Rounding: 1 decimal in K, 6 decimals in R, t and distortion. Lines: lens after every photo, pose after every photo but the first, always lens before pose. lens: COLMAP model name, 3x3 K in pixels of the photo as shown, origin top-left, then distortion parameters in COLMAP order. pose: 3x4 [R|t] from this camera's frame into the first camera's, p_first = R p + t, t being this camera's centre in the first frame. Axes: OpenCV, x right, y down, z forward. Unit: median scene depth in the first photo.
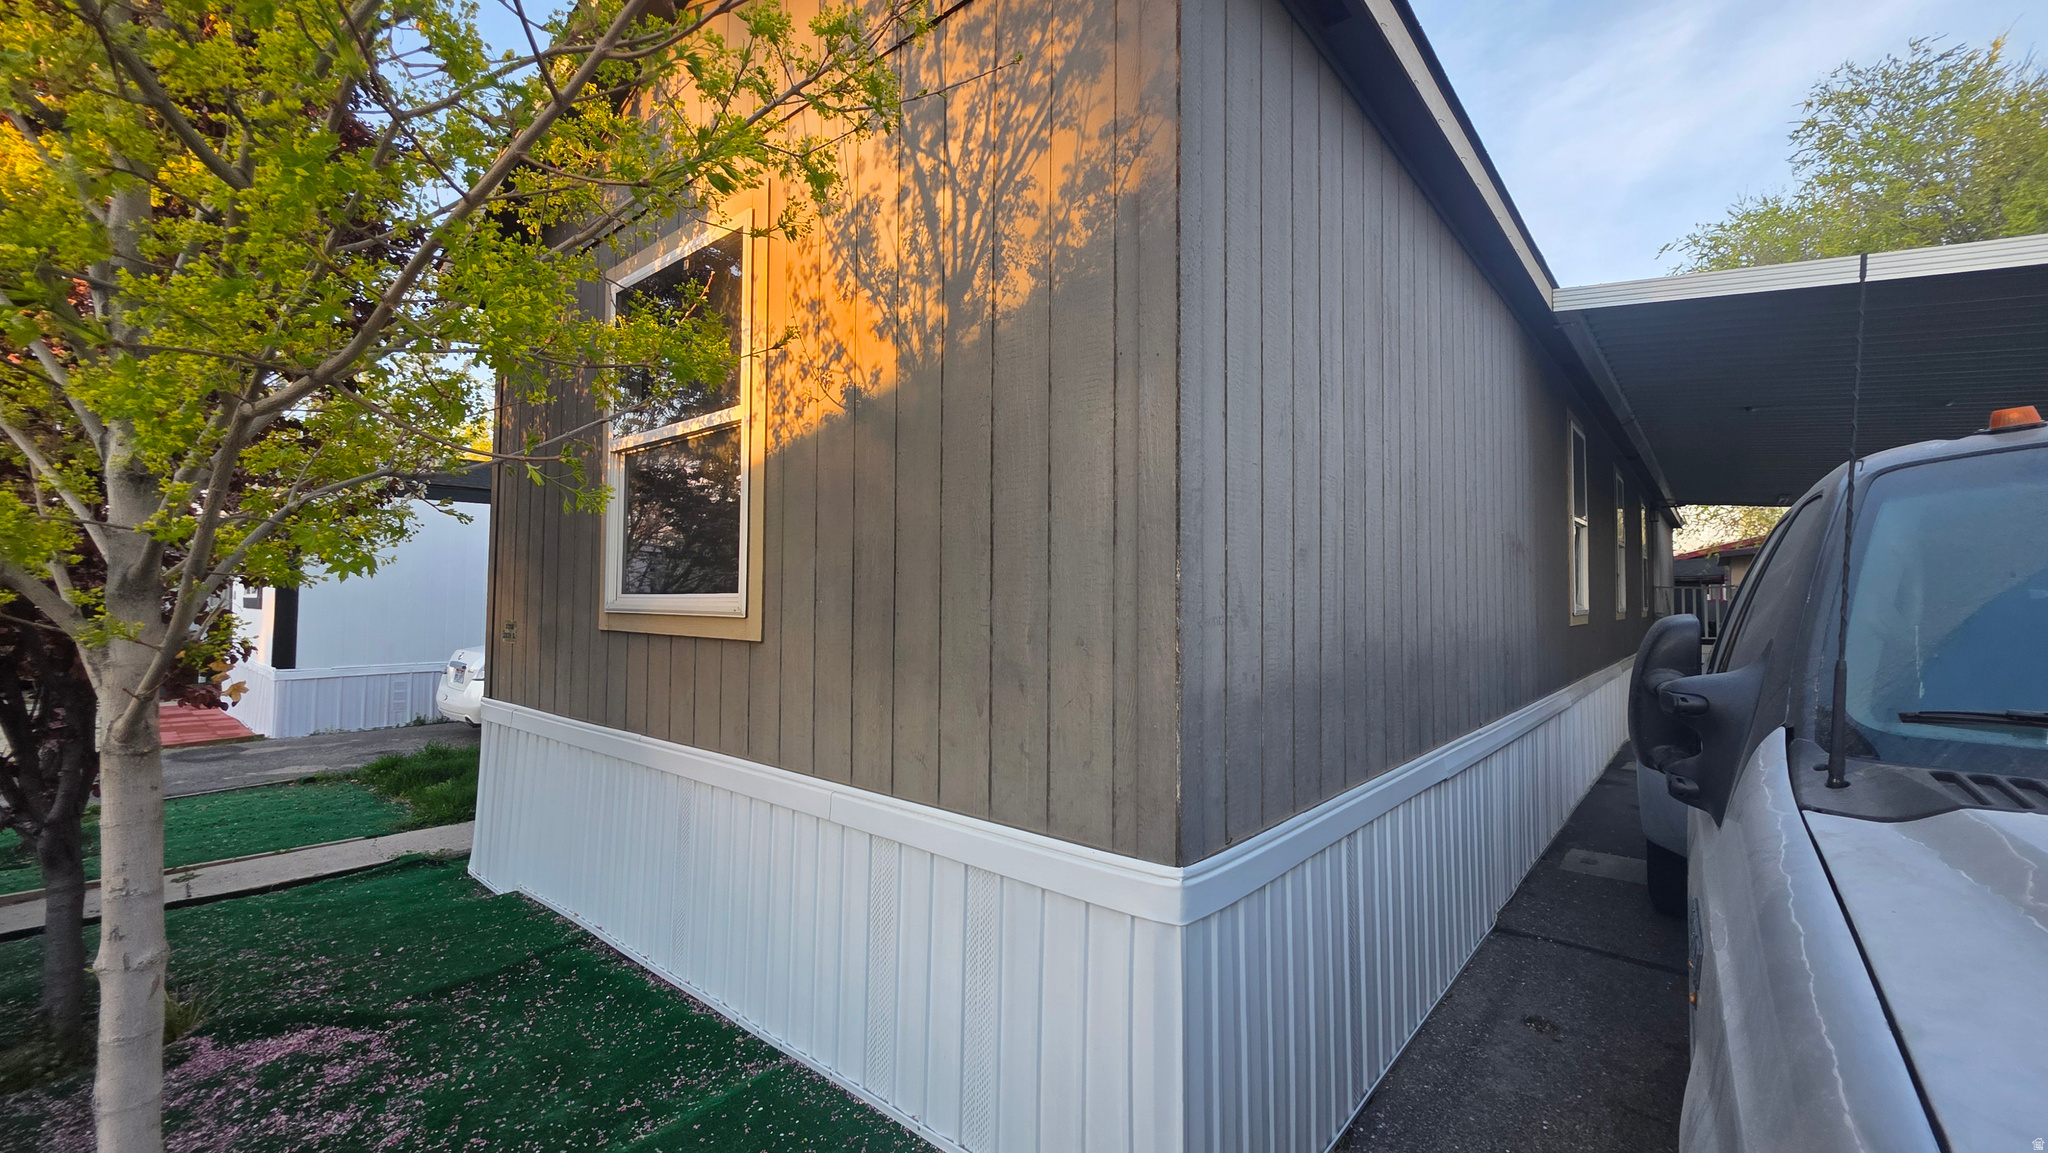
lens RADIAL K [[802.2, 0, 1026.3], [0, 802.2, 572.9], [0, 0, 1]] dist [0.001863, -0.000308]
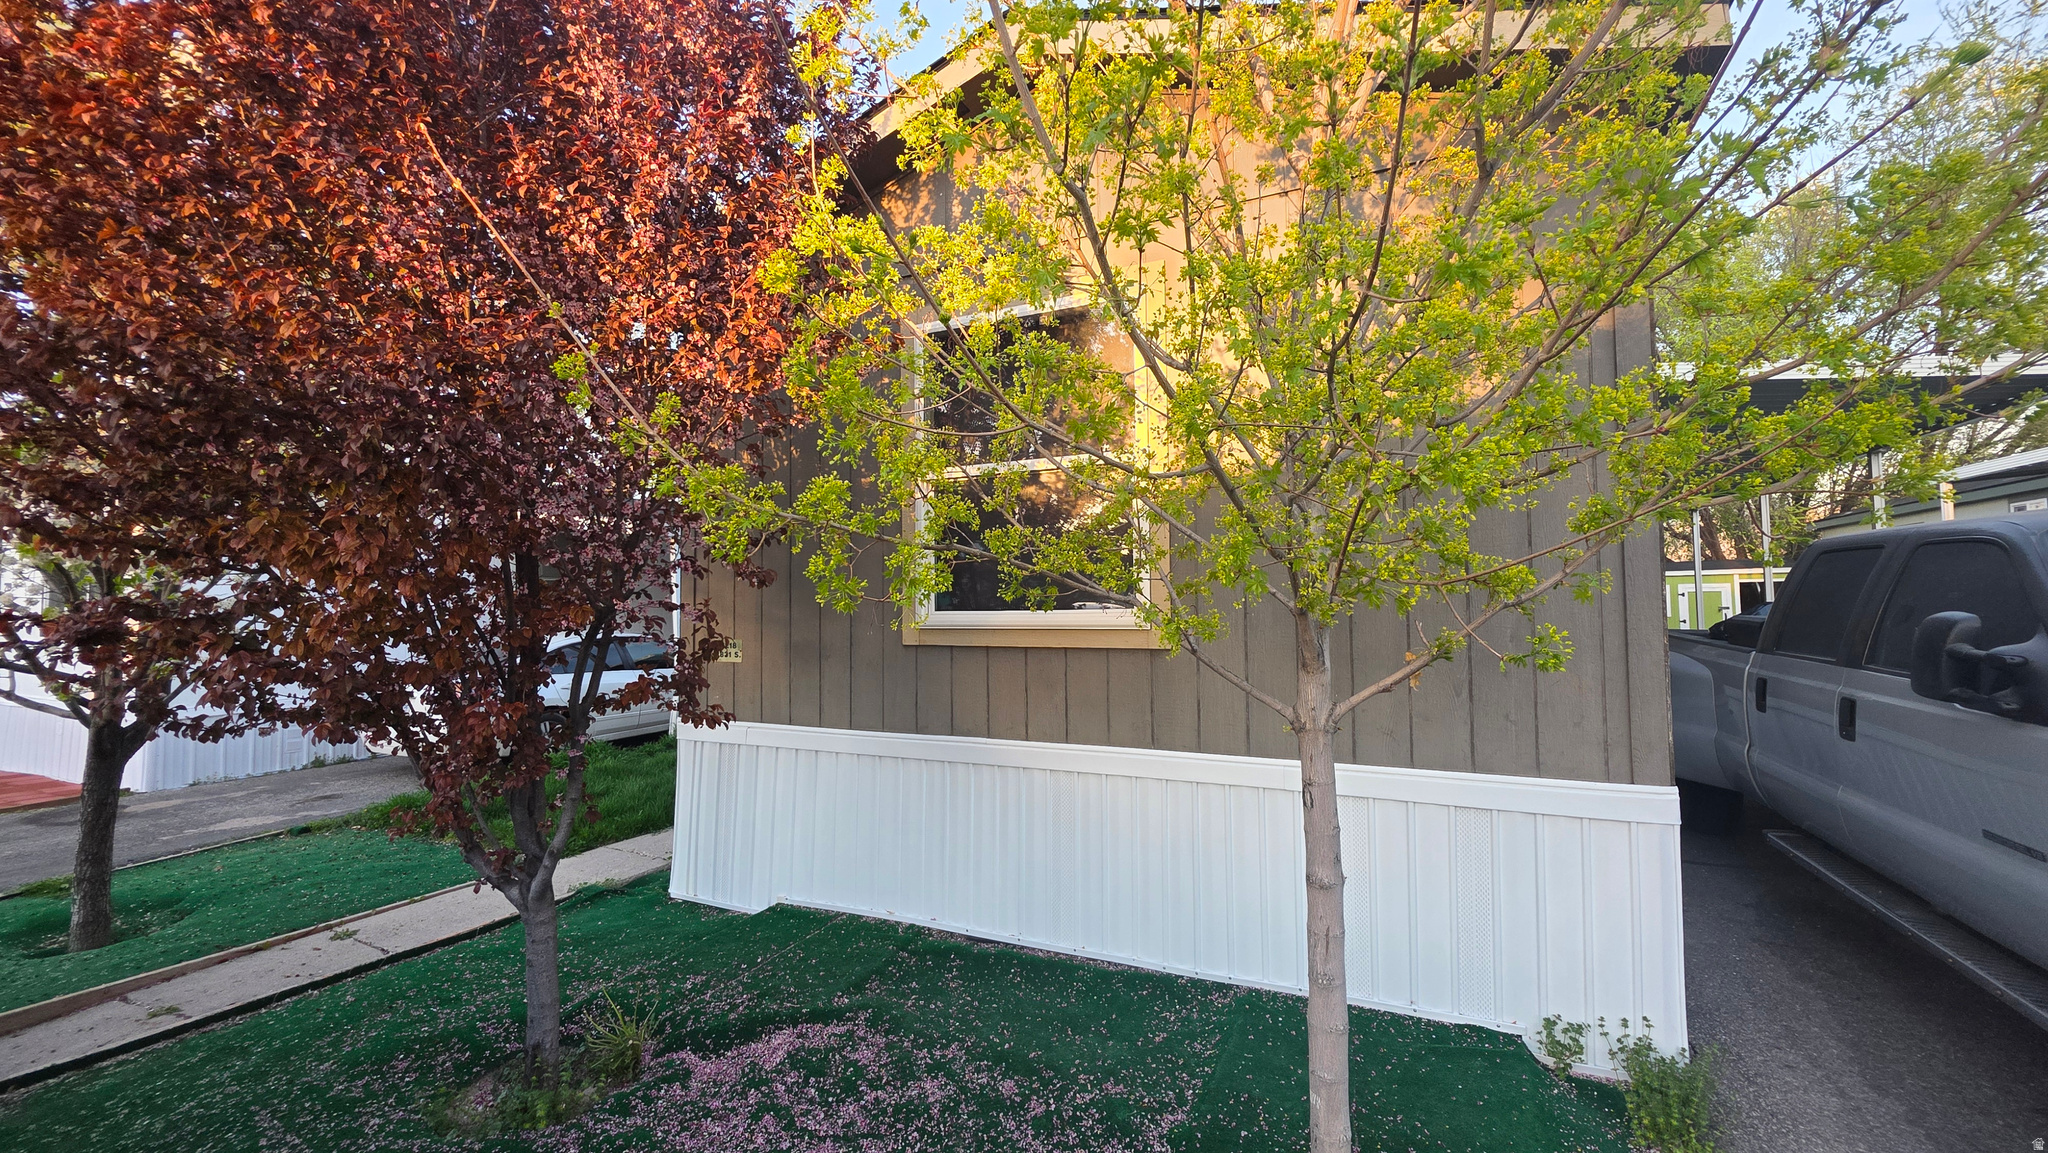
lens RADIAL K [[802.2, 0, 1019.8], [0, 802.2, 573.2], [0, 0, 1]] dist [0.001863, -0.000308]
pose [[0.968140, -0.003758, 0.250383, -0.838287], [0.006468, 0.999929, -0.010002, -0.015755], [-0.250327, 0.011303, 0.968095, -0.097682]]
